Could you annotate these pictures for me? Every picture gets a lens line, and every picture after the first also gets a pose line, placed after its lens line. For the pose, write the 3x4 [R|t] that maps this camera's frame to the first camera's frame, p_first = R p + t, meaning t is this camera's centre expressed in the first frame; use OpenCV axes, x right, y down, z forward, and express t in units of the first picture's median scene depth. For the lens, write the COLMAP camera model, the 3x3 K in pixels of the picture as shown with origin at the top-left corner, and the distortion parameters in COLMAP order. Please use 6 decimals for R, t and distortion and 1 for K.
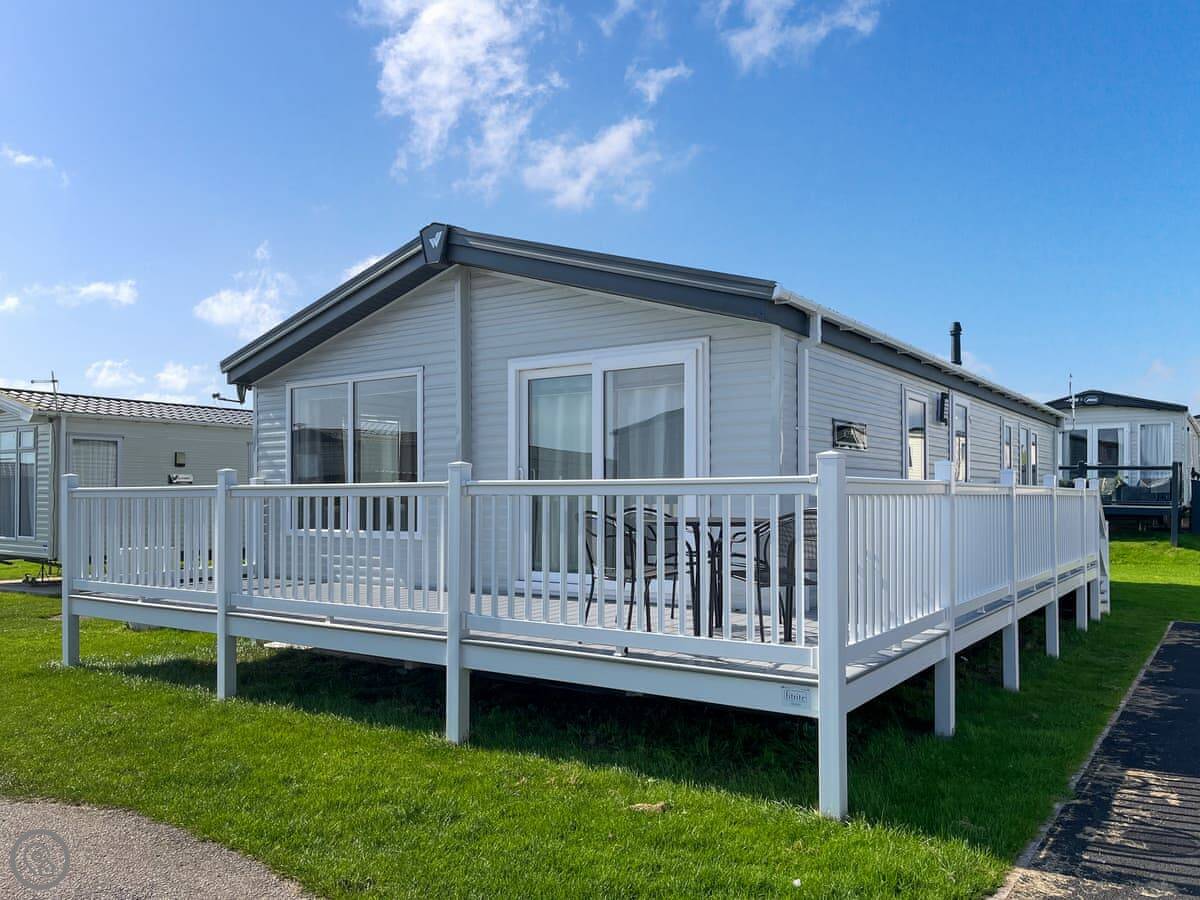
lens RADIAL K [[992.7, 0, 533.2], [0, 992.7, 483.7], [0, 0, 1]] dist [0.033081, -0.075478]
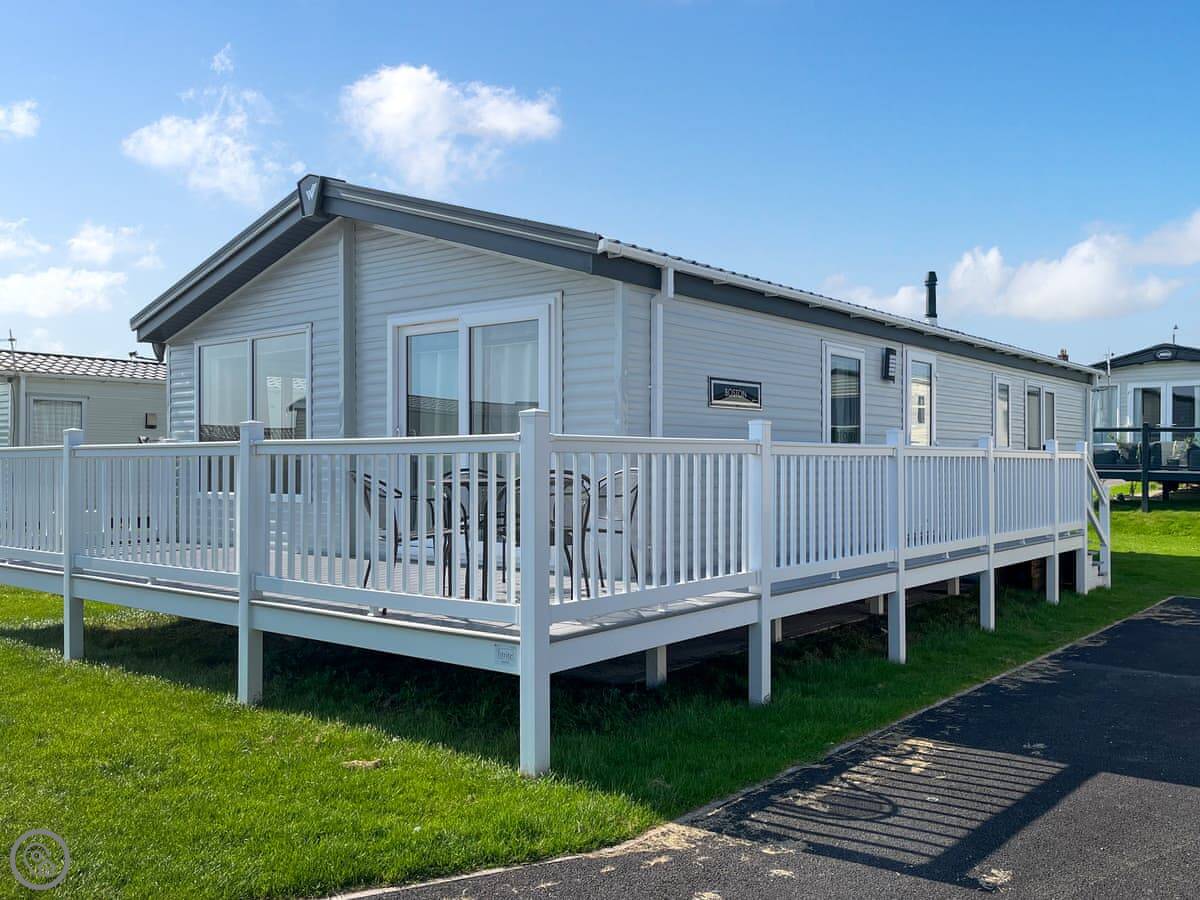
lens RADIAL K [[1095.6, 0, 600.2], [0, 1095.6, 452.1], [0, 0, 1]] dist [0.009497, -0.007053]
pose [[0.998888, 0.000421, -0.047134, 0.248675], [-0.000284, 0.999996, 0.002916, 0.004835], [0.047135, -0.002899, 0.998884, -0.055852]]
